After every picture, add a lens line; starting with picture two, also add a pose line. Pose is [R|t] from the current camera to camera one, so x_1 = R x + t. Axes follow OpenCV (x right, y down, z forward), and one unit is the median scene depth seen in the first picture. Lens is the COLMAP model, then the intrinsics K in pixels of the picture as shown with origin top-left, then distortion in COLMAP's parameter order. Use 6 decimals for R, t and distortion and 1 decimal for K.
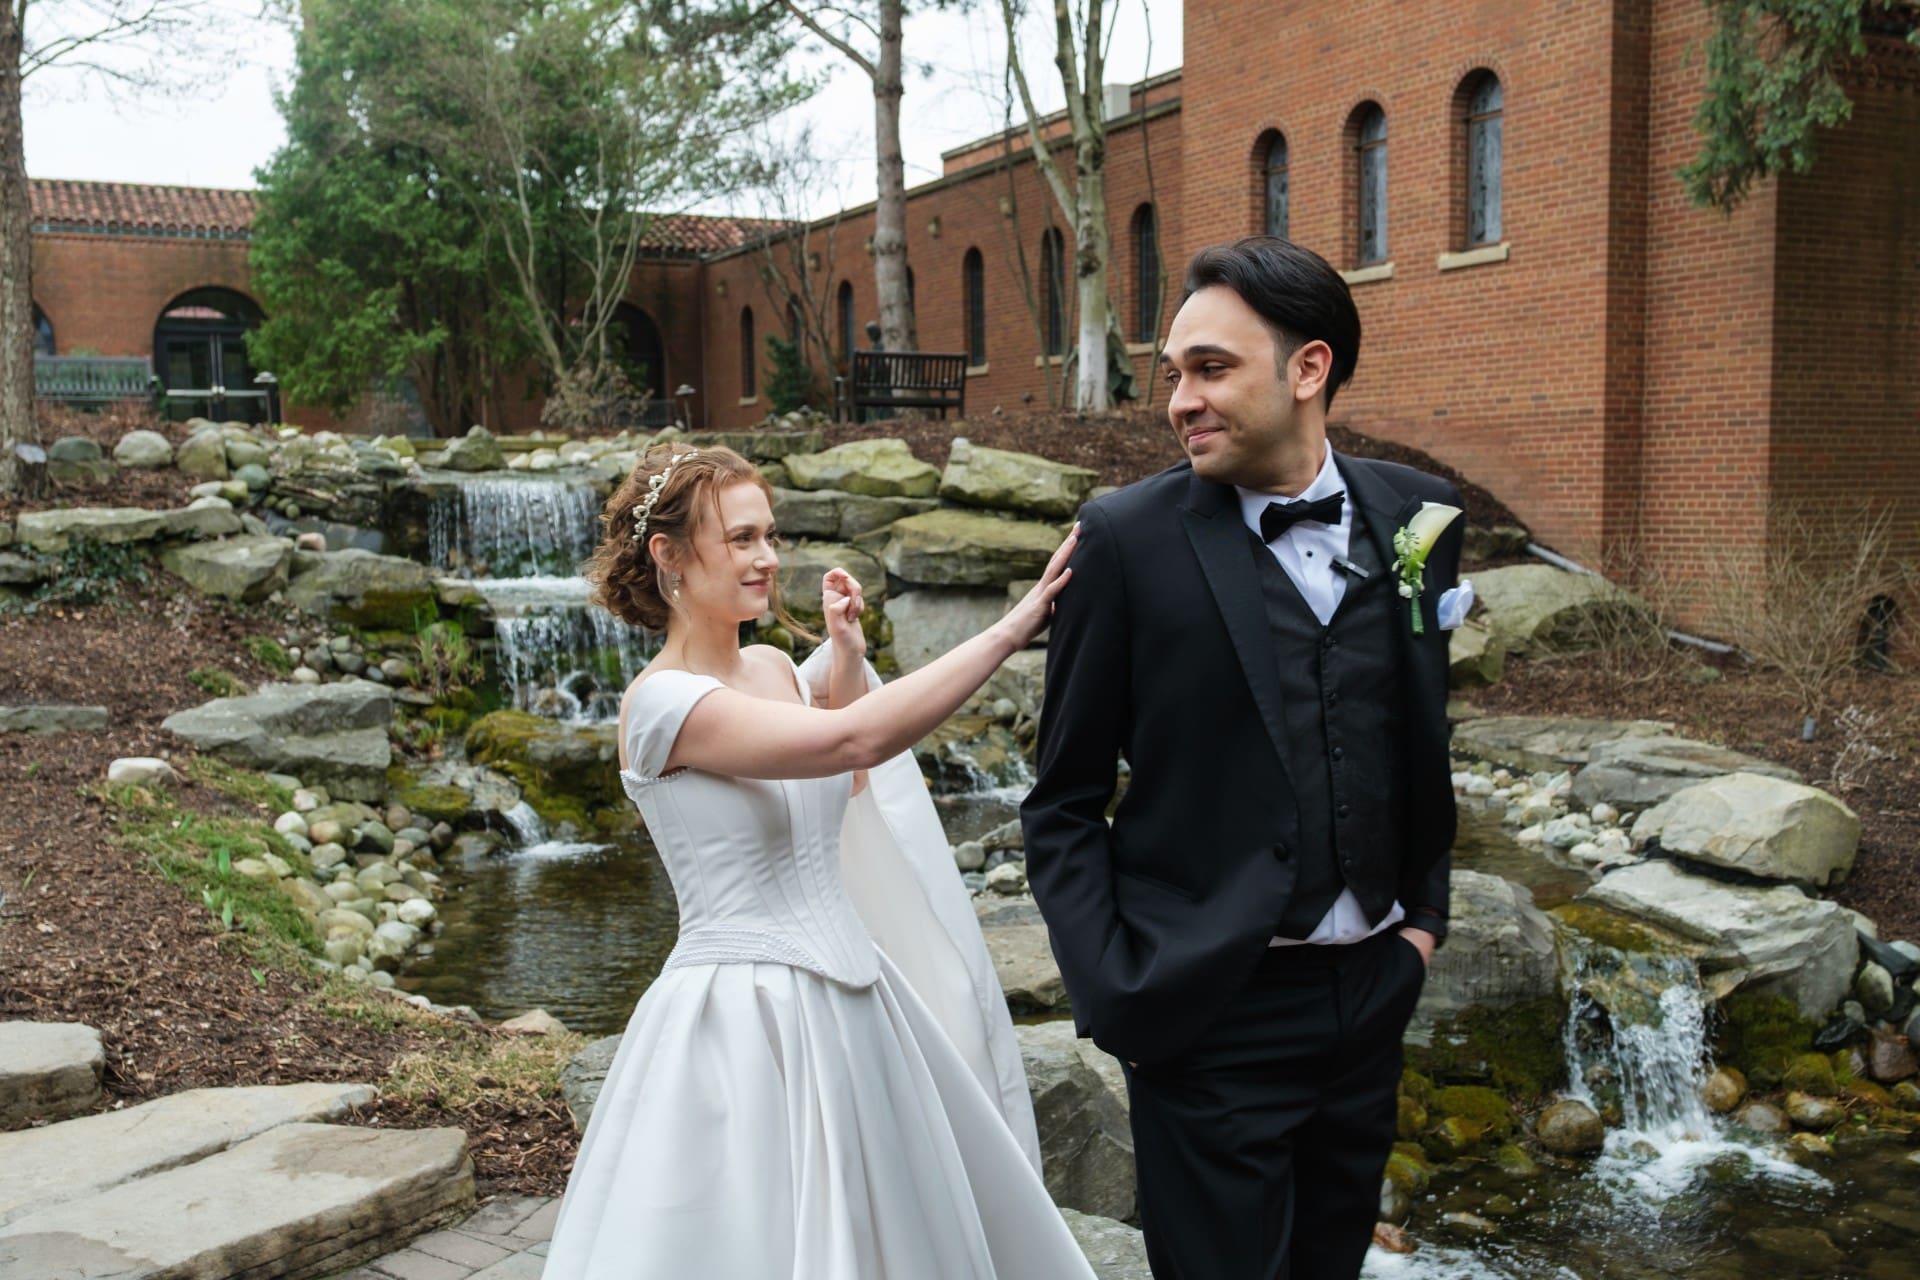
lens RADIAL K [[1911.7, 0, 977.4], [0, 1911.7, 685.9], [0, 0, 1]] dist [0.006727, 0.007749]
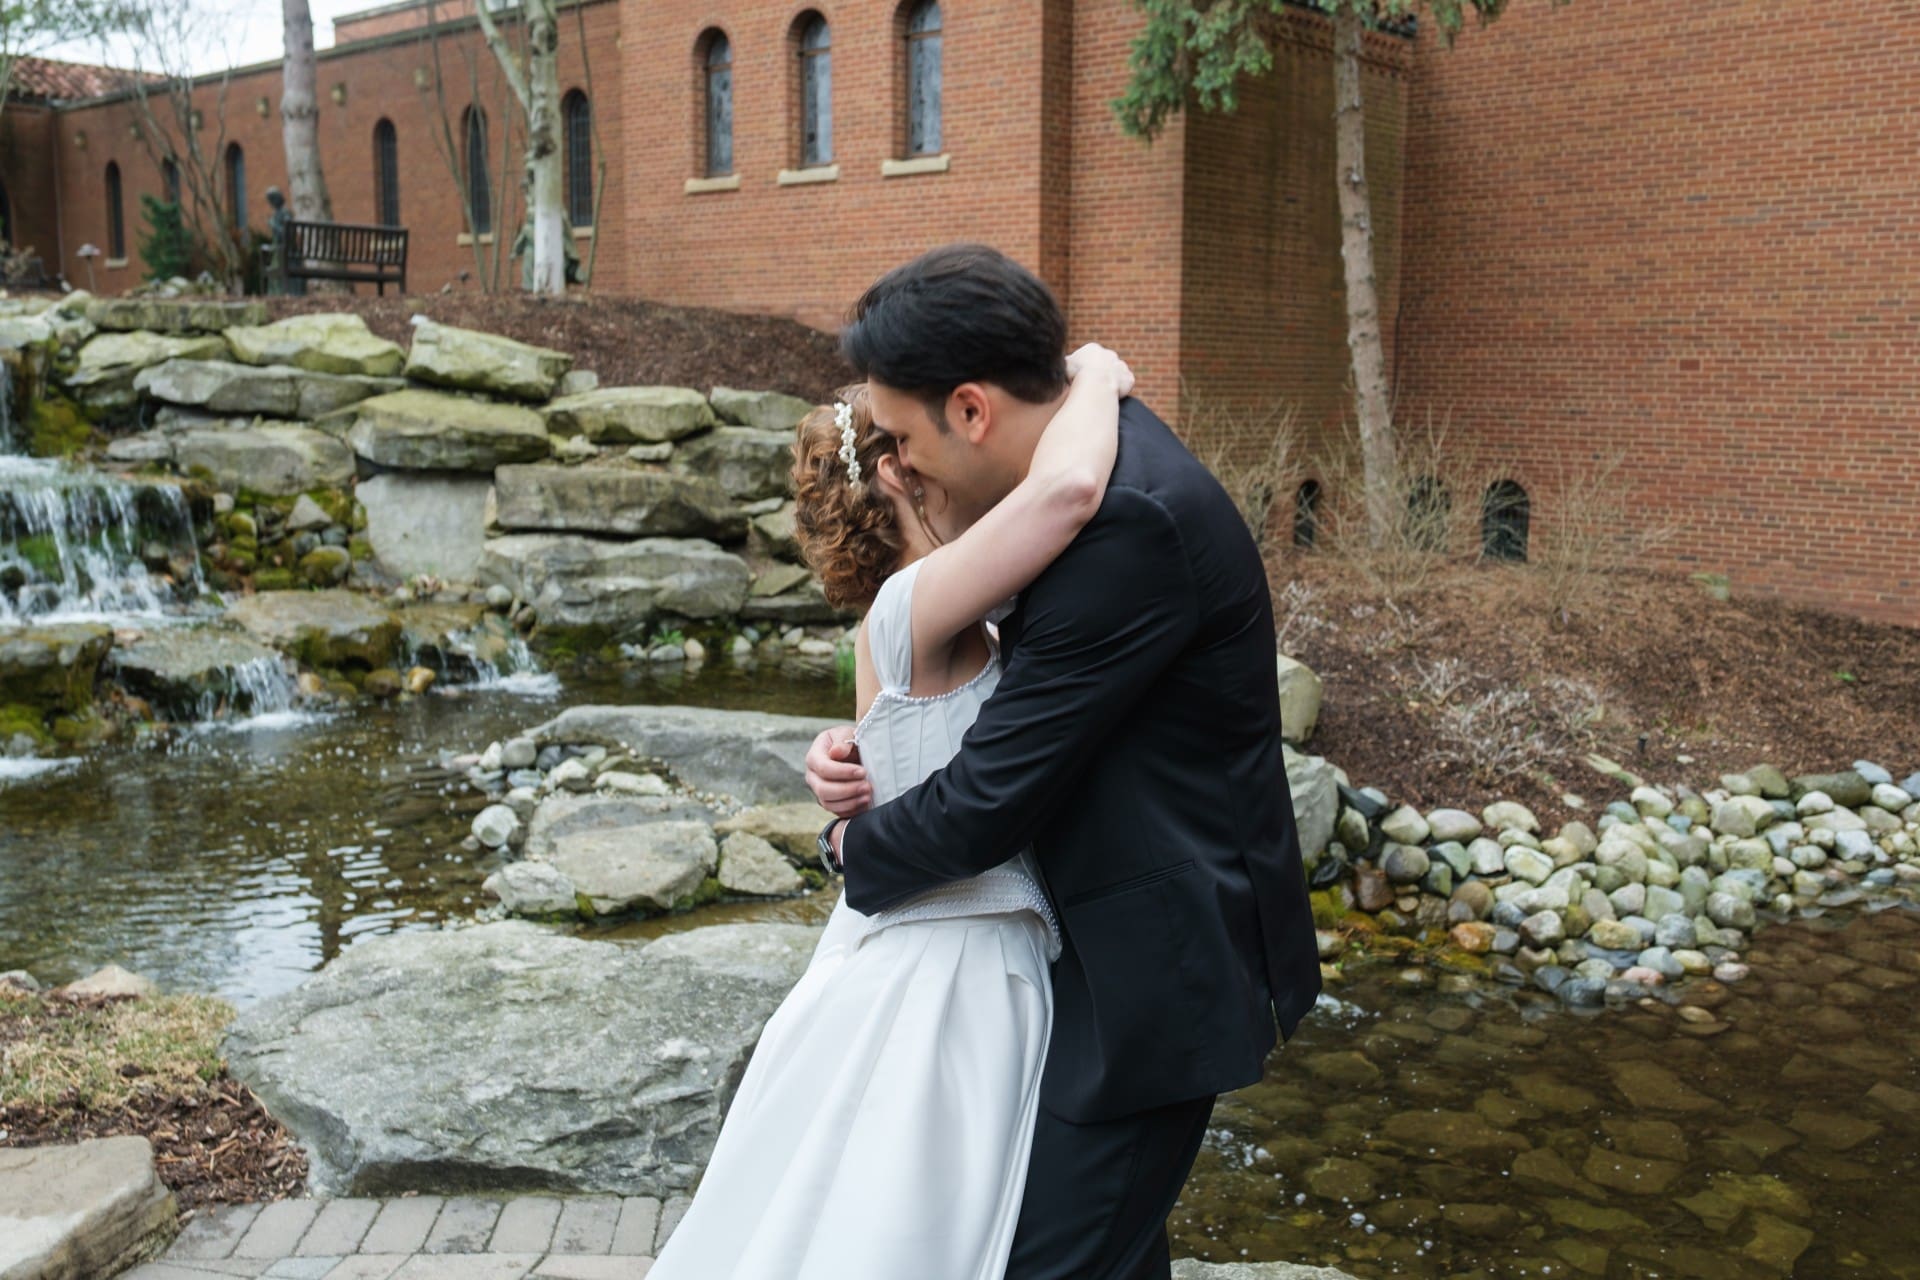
lens RADIAL K [[1781.0, 0, 997.8], [0, 1781.0, 594.1], [0, 0, 1]] dist [0.027670, -0.013248]
pose [[0.933746, -0.018485, 0.357459, -0.072038], [0.010411, 0.999646, 0.024500, -0.008439], [-0.357785, -0.019155, 0.933608, 0.048029]]
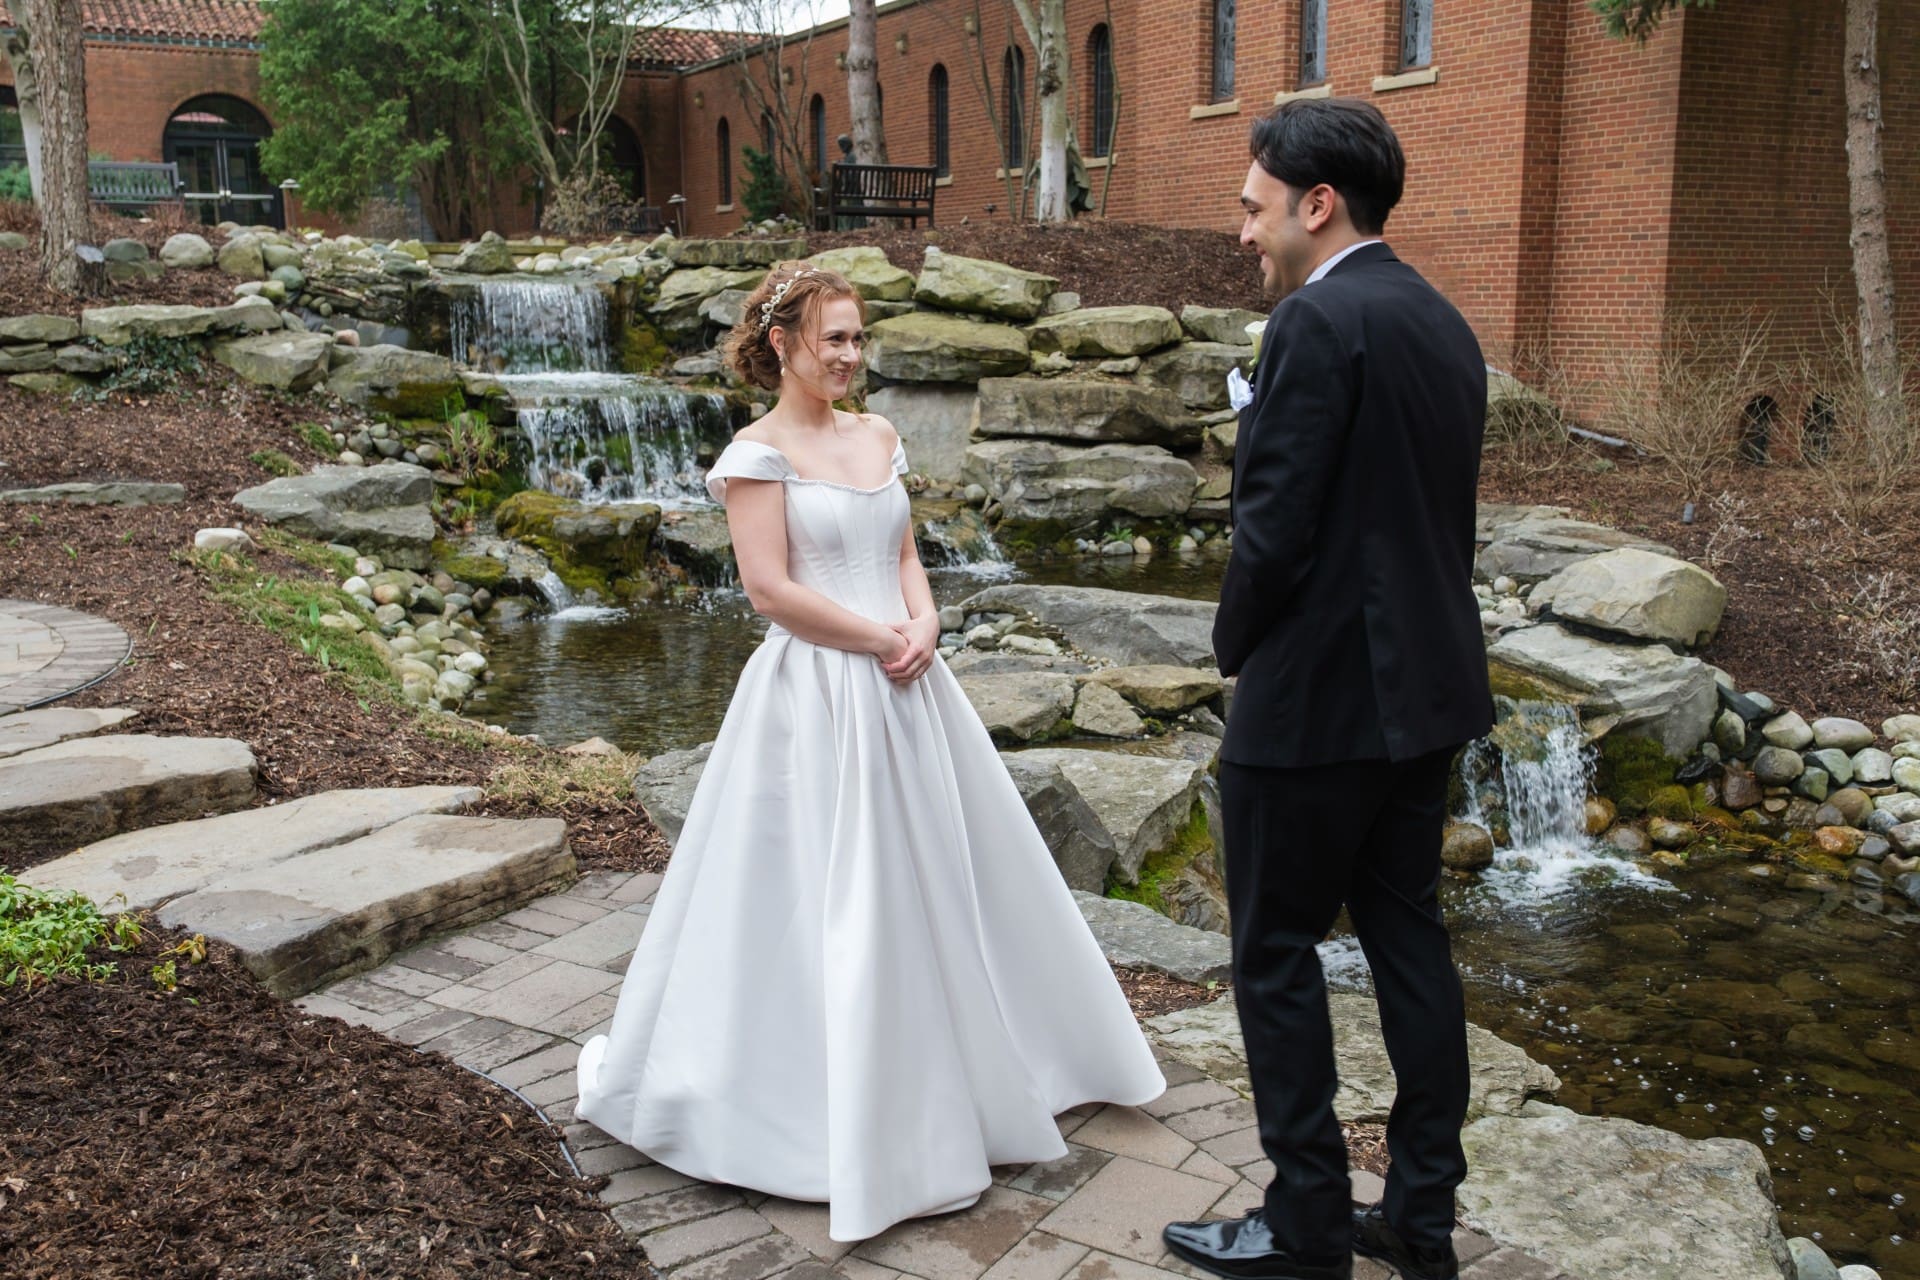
lens RADIAL K [[1800.6, 0, 950.9], [0, 1800.6, 636.8], [0, 0, 1]] dist [0.018126, -0.000380]
pose [[0.999900, 0.004348, 0.013445, -0.013111], [-0.005483, 0.996316, 0.085584, 0.005491], [-0.013023, -0.085649, 0.996240, -0.053775]]
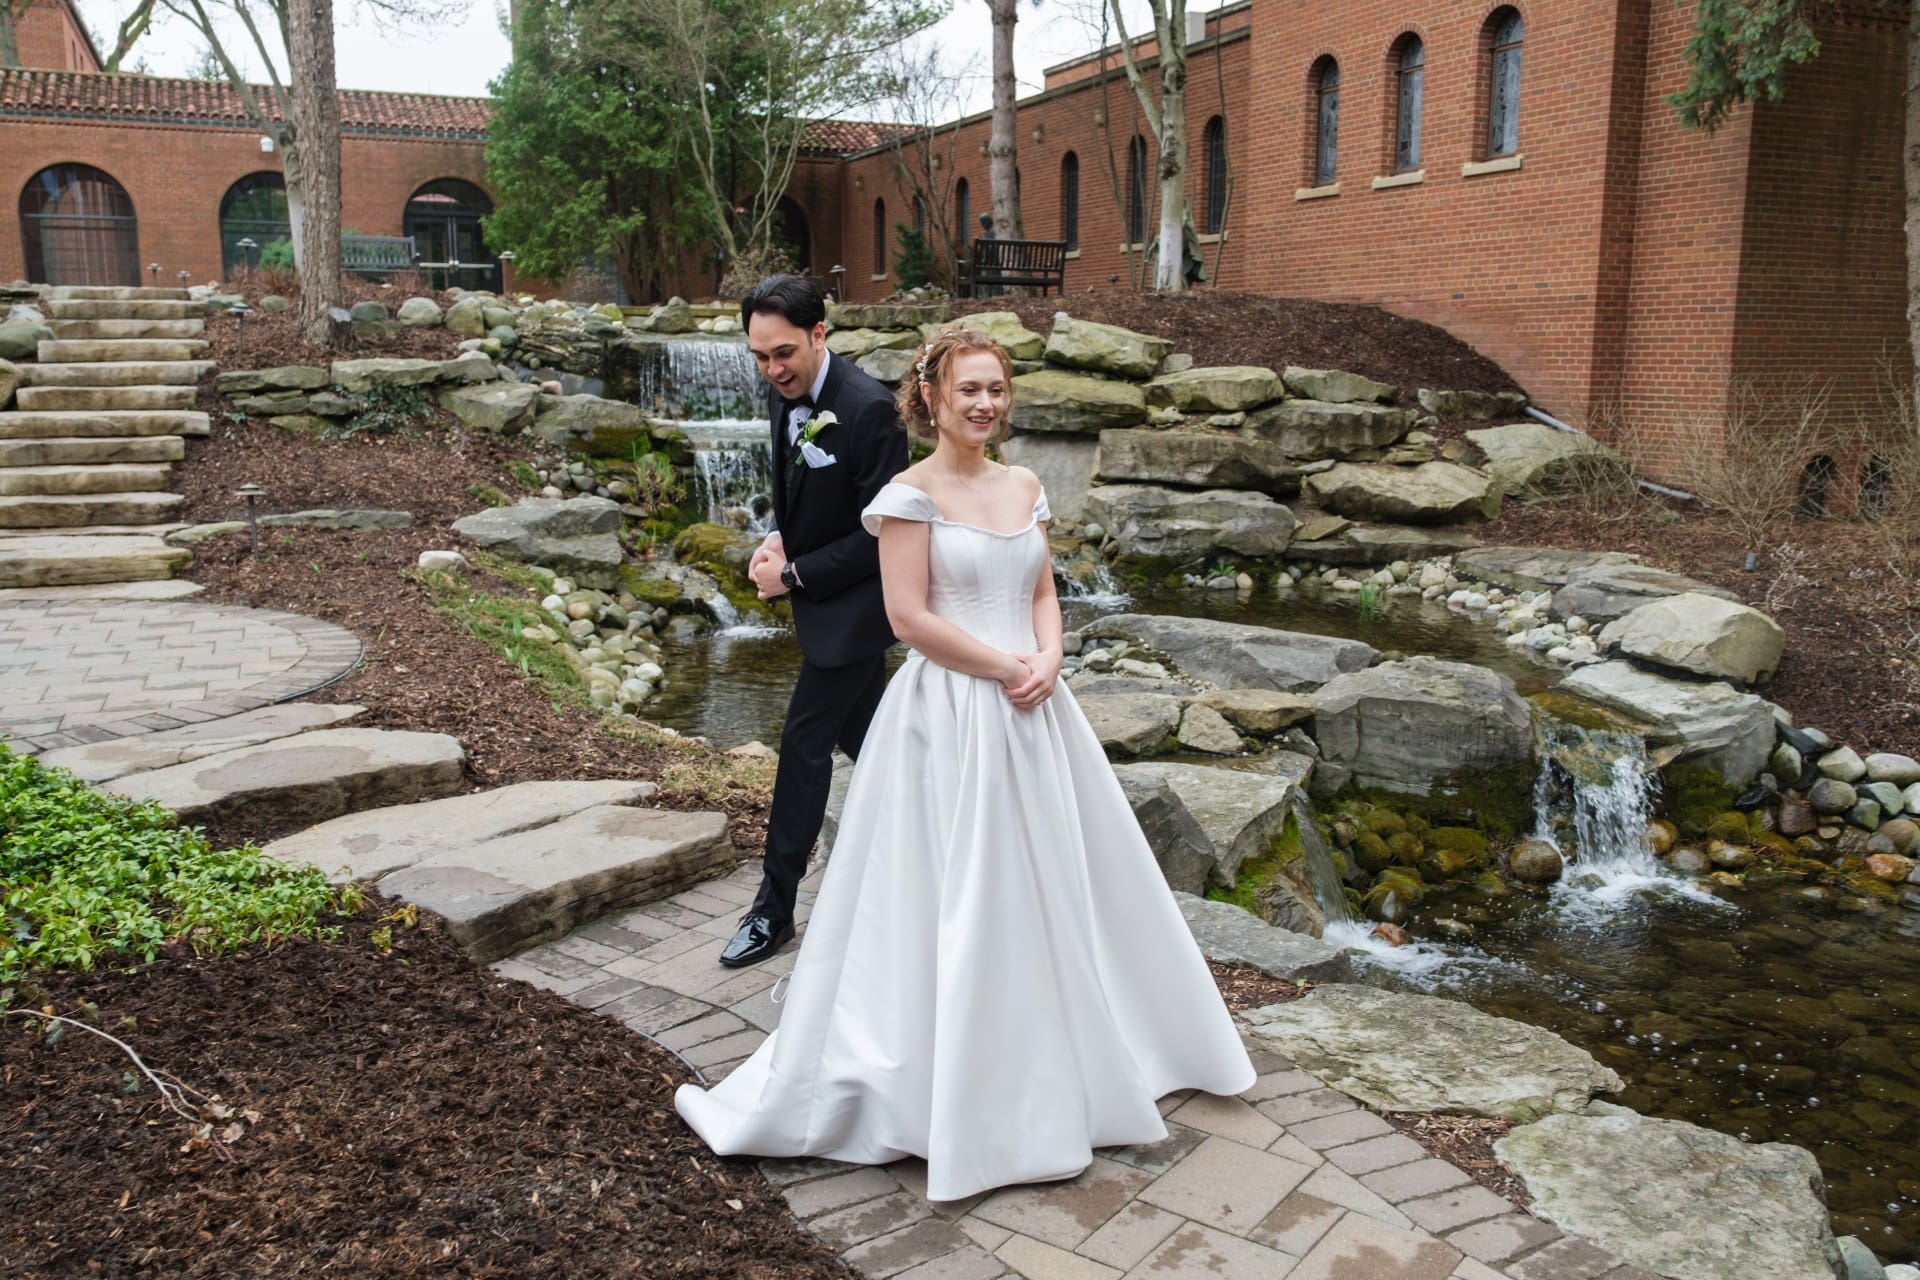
lens RADIAL K [[1595.6, 0, 951.1], [0, 1595.6, 636.3], [0, 0, 1]] dist [0.001870, 0.003161]
pose [[0.997778, 0.027026, -0.060893, -0.013446], [-0.022478, 0.996991, 0.074184, 0.004888], [0.062714, -0.072650, 0.995384, -0.051080]]
